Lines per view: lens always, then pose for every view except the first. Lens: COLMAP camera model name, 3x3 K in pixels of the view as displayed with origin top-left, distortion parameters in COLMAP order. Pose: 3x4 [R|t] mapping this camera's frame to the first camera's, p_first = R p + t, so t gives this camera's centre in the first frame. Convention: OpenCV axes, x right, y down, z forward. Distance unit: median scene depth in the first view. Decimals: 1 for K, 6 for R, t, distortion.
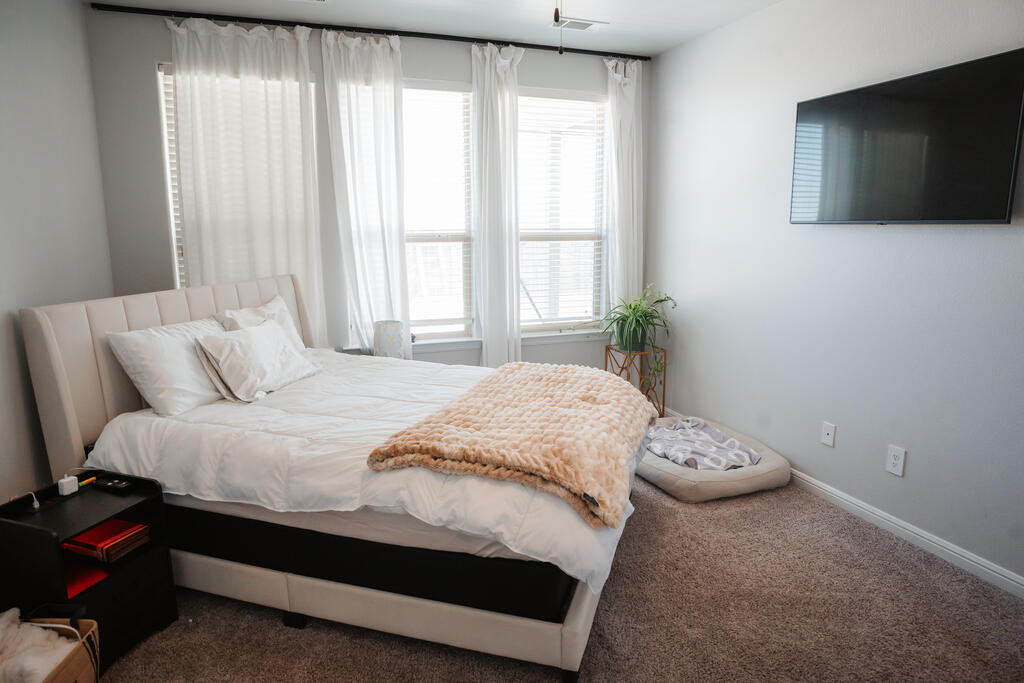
lens RADIAL K [[602.0, 0, 513.1], [0, 602.0, 340.9], [0, 0, 1]] dist [-0.066608, 0.029094]
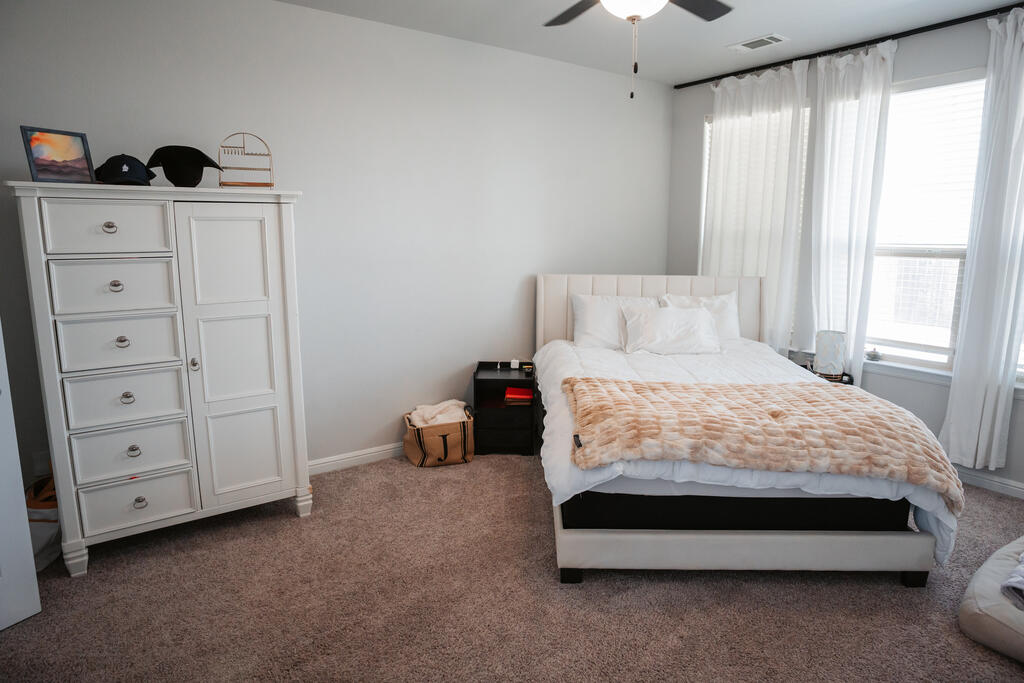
lens RADIAL K [[602.0, 0, 530.1], [0, 602.0, 344.7], [0, 0, 1]] dist [-0.066608, 0.029094]
pose [[0.293785, 0.174127, -0.939878, 0.624077], [-0.188723, 0.974479, 0.121547, -0.038288], [0.937056, 0.141667, 0.319149, 0.220250]]
